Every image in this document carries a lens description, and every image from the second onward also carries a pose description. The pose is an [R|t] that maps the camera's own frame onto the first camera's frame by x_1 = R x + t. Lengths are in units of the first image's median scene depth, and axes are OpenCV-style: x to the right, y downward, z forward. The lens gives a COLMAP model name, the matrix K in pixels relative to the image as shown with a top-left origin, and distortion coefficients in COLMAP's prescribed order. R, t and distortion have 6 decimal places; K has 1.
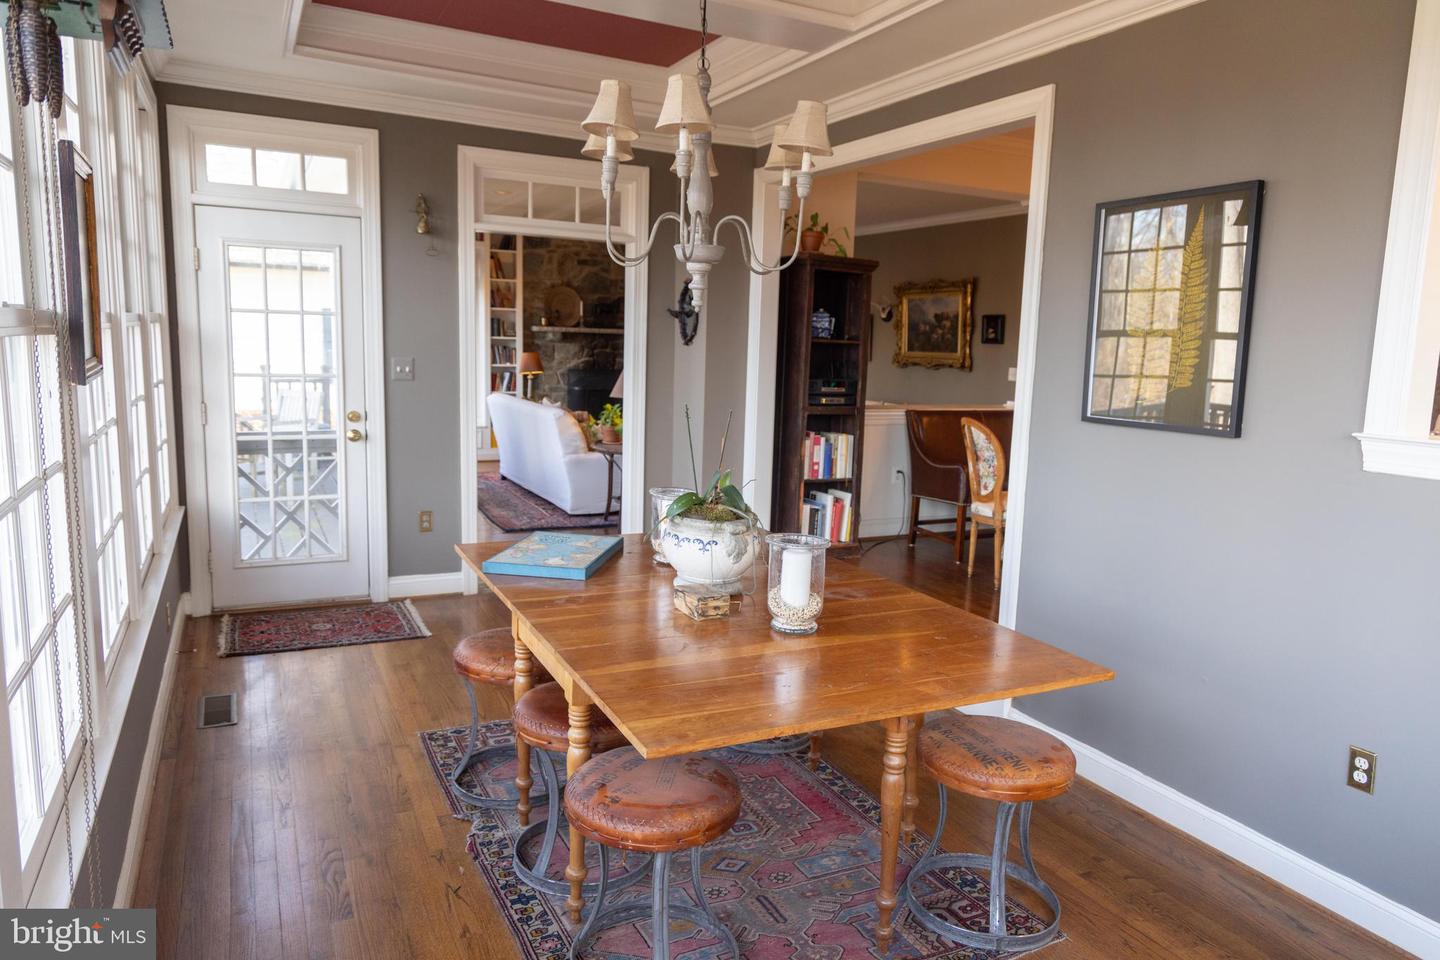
lens RADIAL K [[967.5, 0, 728.8], [0, 967.5, 482.0], [0, 0, 1]] dist [0.019227, -0.003182]
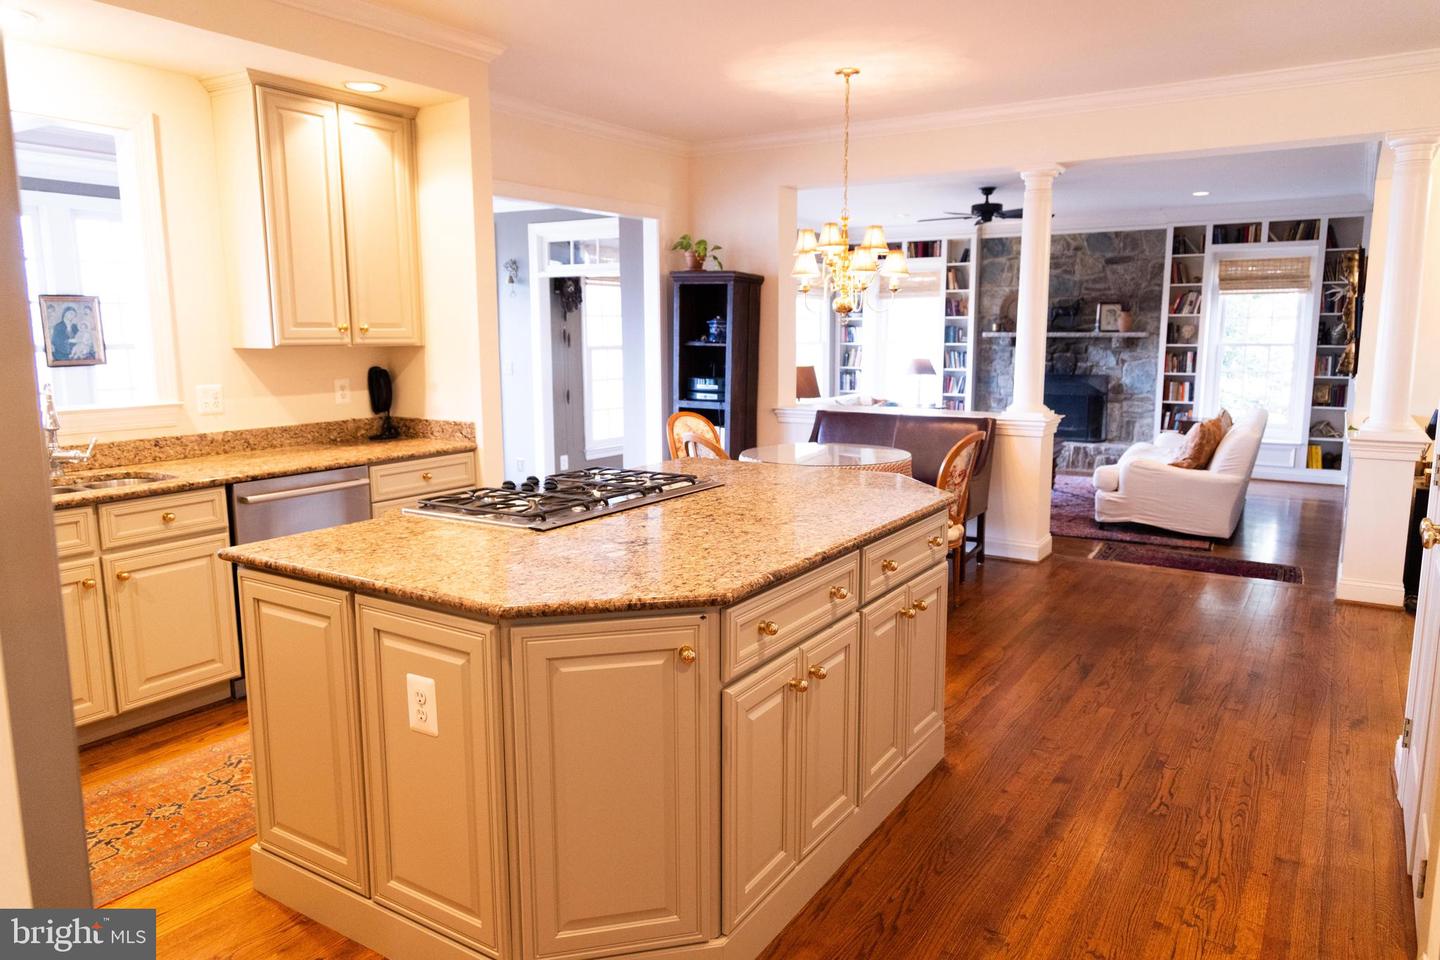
lens RADIAL K [[967.5, 0, 721.7], [0, 967.5, 481.3], [0, 0, 1]] dist [0.019227, -0.003182]
pose [[0.508644, 0.099982, -0.855152, 0.576905], [-0.109027, 0.992718, 0.051216, -0.023416], [0.854046, 0.067184, 0.515841, 0.226776]]
